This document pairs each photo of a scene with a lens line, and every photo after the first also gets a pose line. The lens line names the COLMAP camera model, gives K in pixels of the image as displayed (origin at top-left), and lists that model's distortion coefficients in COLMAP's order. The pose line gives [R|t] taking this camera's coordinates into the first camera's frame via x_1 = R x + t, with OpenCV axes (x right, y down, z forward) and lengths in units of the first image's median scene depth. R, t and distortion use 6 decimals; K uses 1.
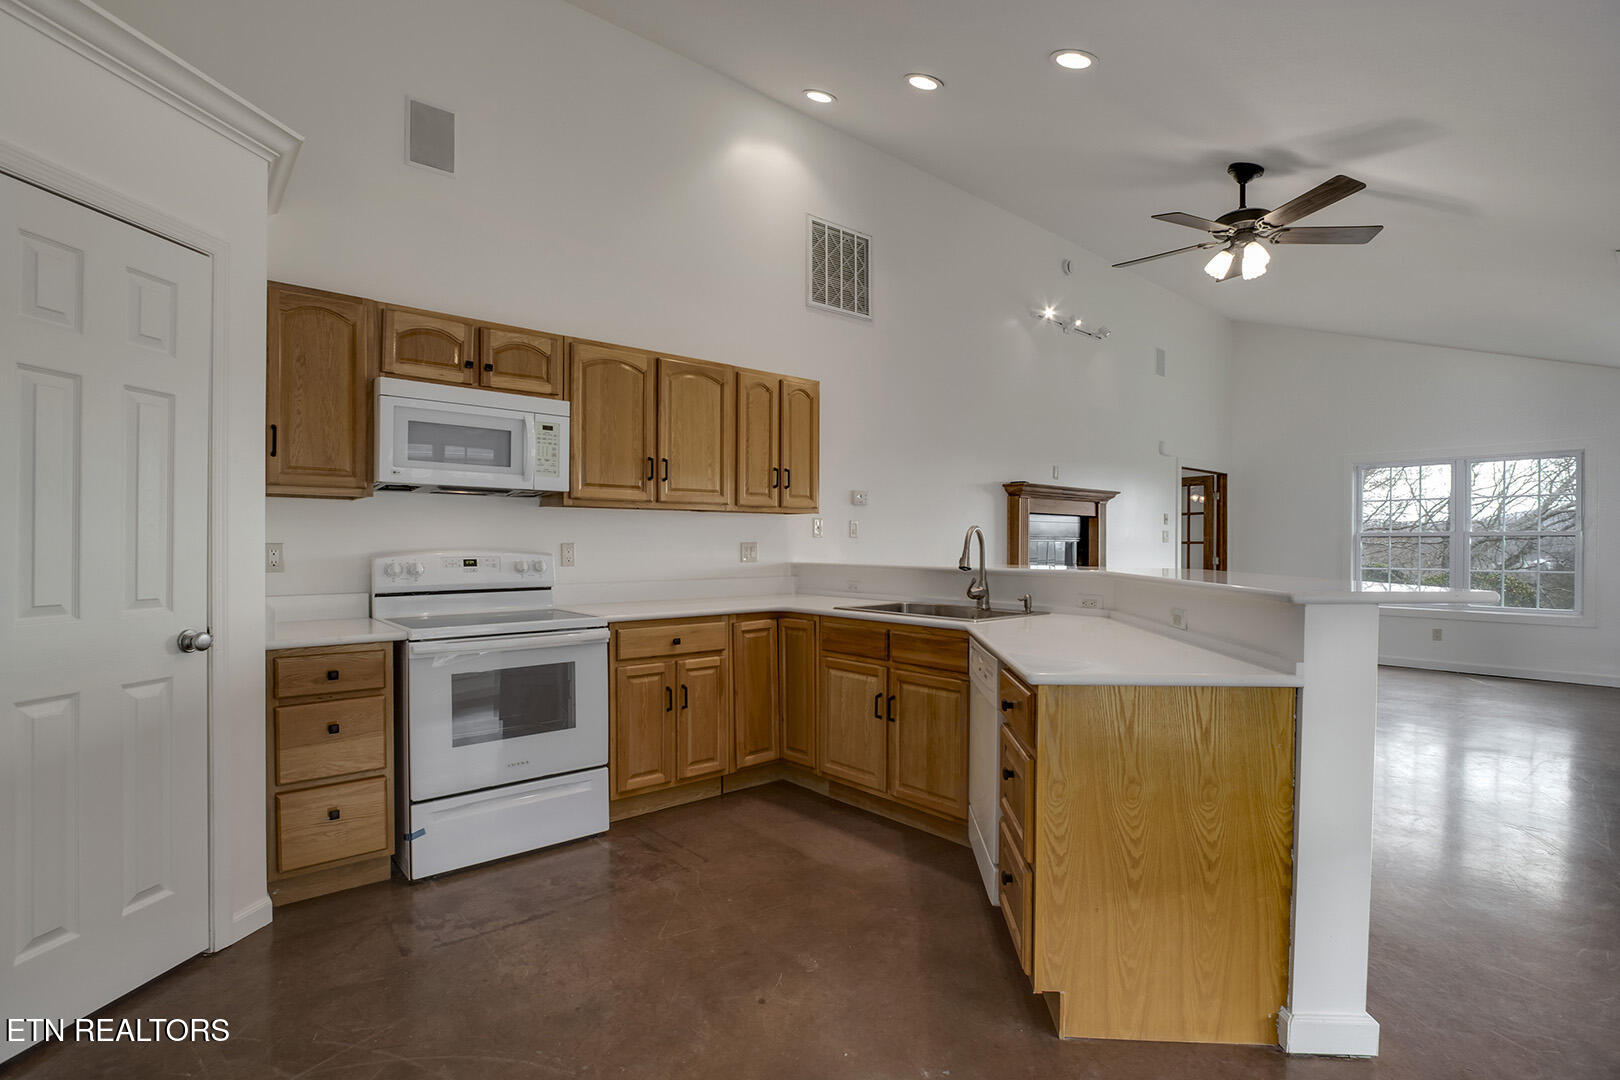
lens RADIAL K [[777.0, 0, 813.5], [0, 777.0, 548.6], [0, 0, 1]] dist [-0.025916, 0.005608]
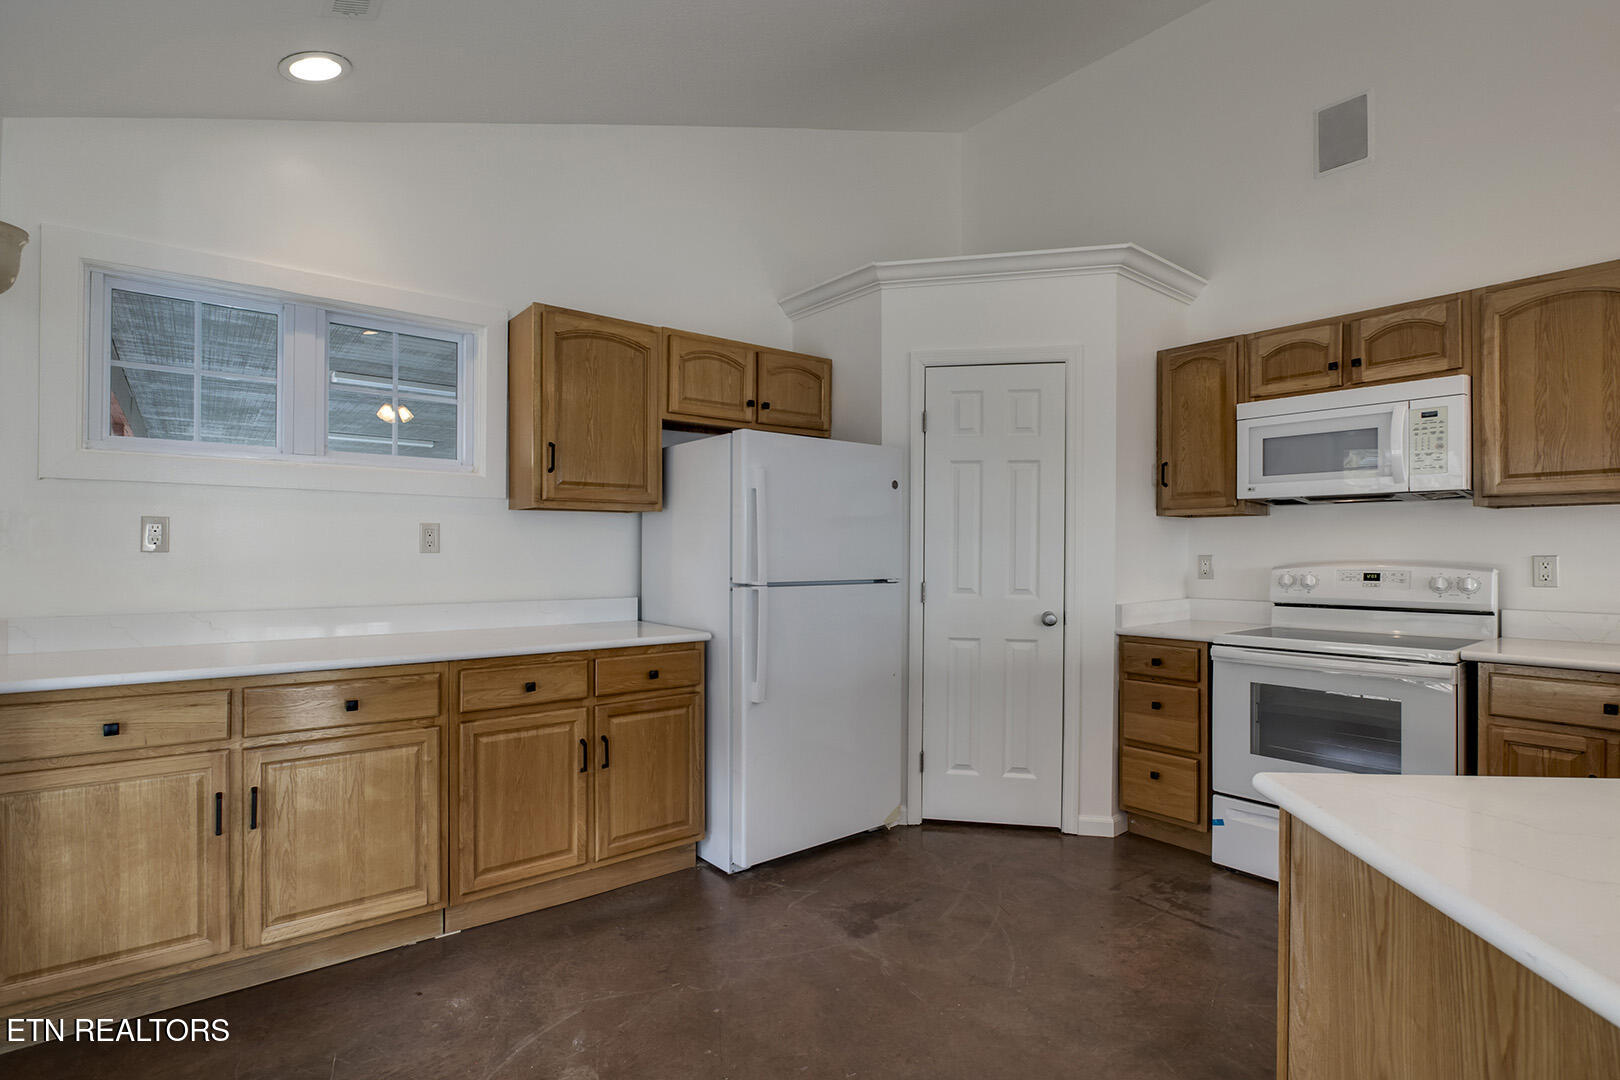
lens RADIAL K [[777.0, 0, 813.5], [0, 777.0, 548.6], [0, 0, 1]] dist [-0.025916, 0.005608]
pose [[-0.035116, -0.009742, -0.999336, 0.511155], [-0.009464, 0.999911, -0.009415, -0.000221], [0.999338, 0.009127, -0.035205, 0.397227]]
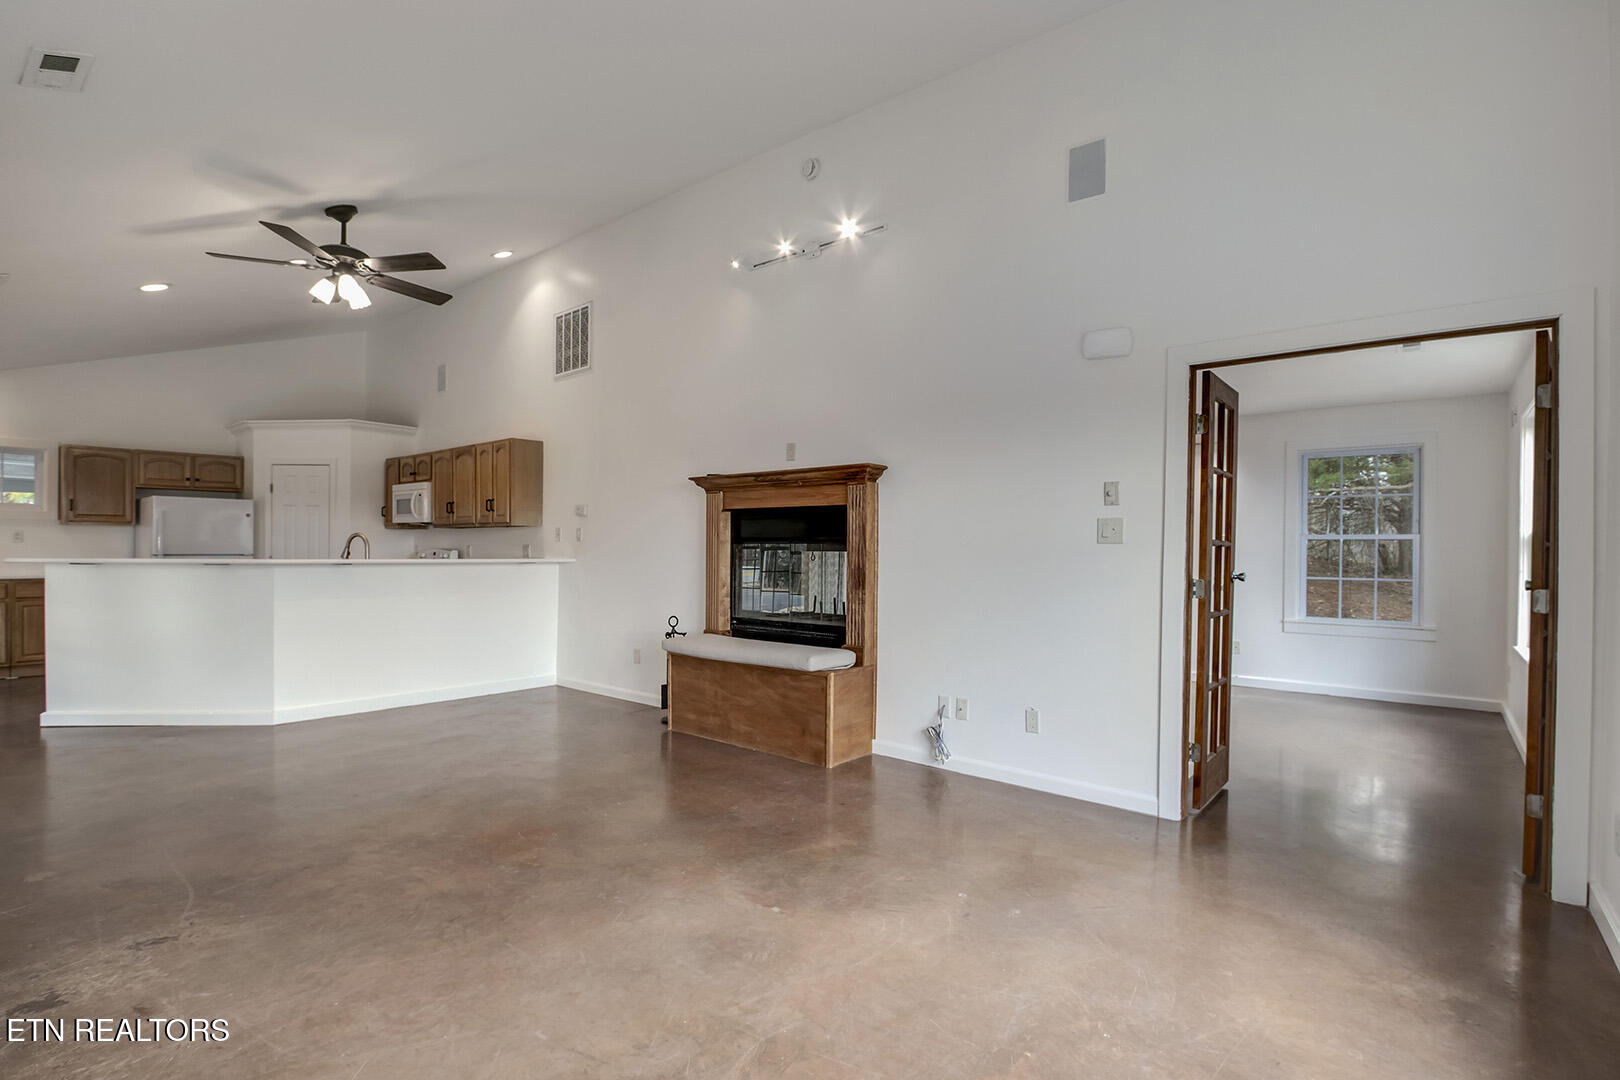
lens RADIAL K [[777.0, 0, 813.5], [0, 777.0, 548.6], [0, 0, 1]] dist [-0.025916, 0.005608]
pose [[0.161302, -0.001111, -0.986905, 2.215143], [-0.013907, 0.999898, -0.003399, -0.005656], [0.986807, 0.014273, 0.161270, 1.874329]]
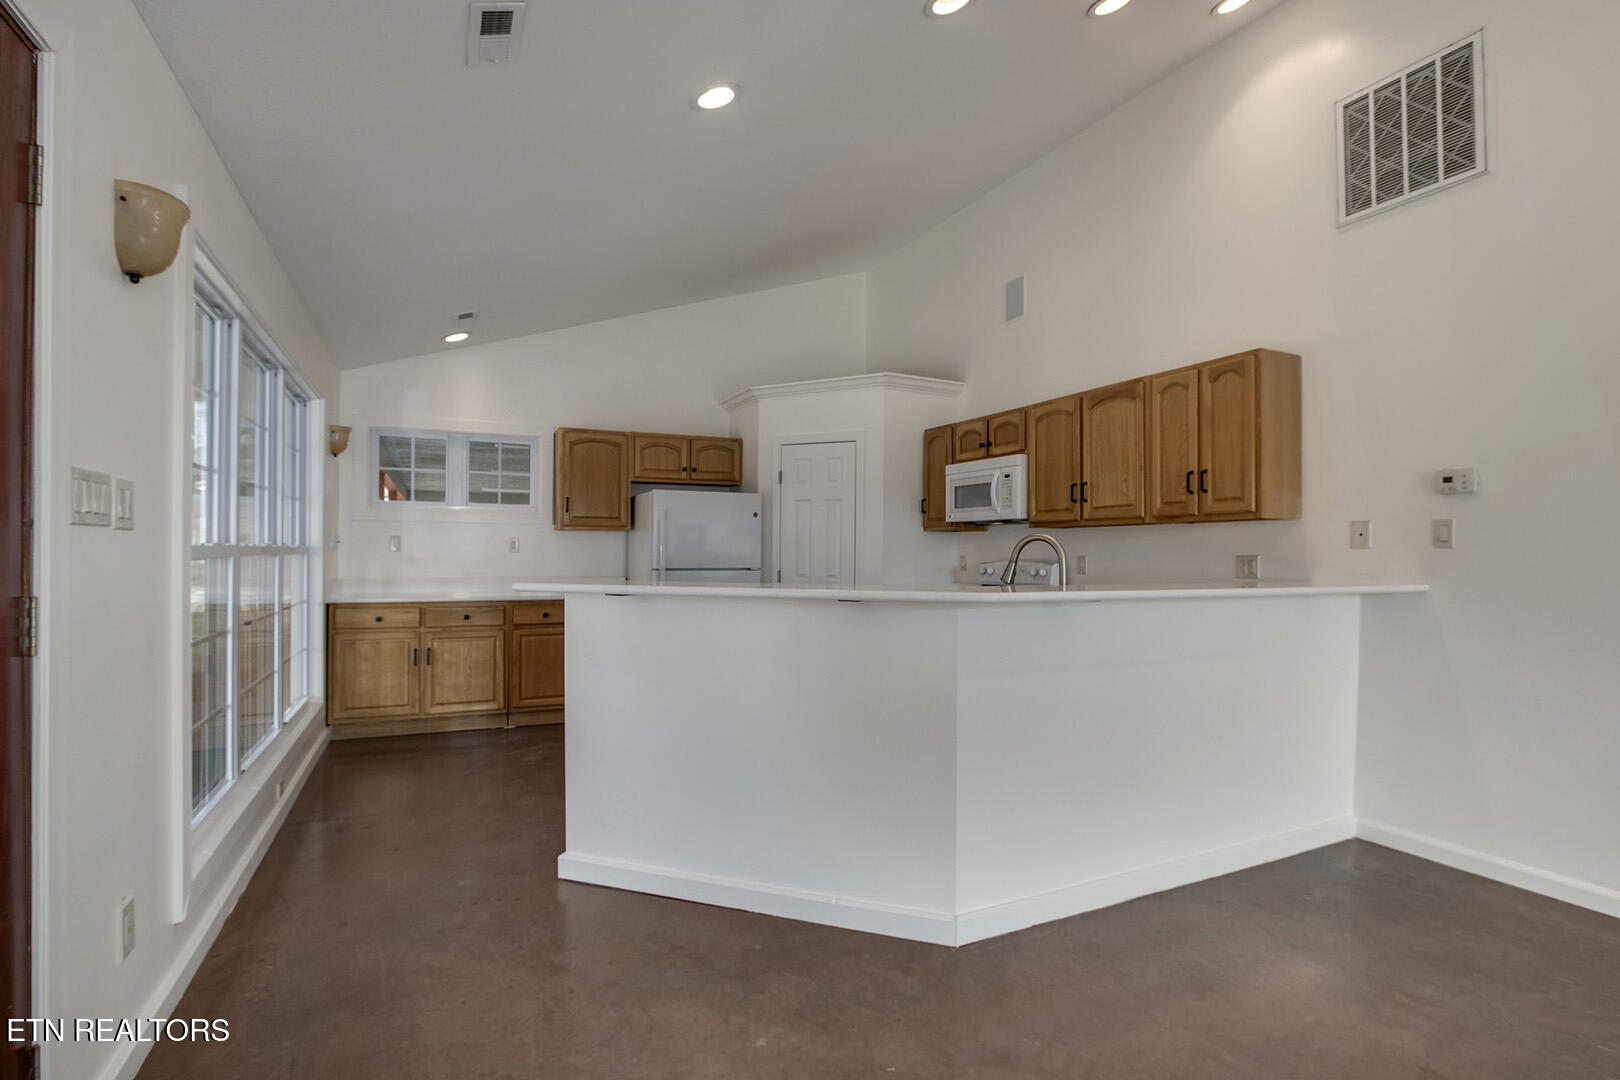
lens RADIAL K [[777.0, 0, 813.5], [0, 777.0, 548.6], [0, 0, 1]] dist [-0.025916, 0.005608]
pose [[-0.259749, -0.009809, -0.965626, 1.210002], [-0.013594, 0.999886, -0.006500, -0.006082], [0.965580, 0.011439, -0.259853, 1.079401]]
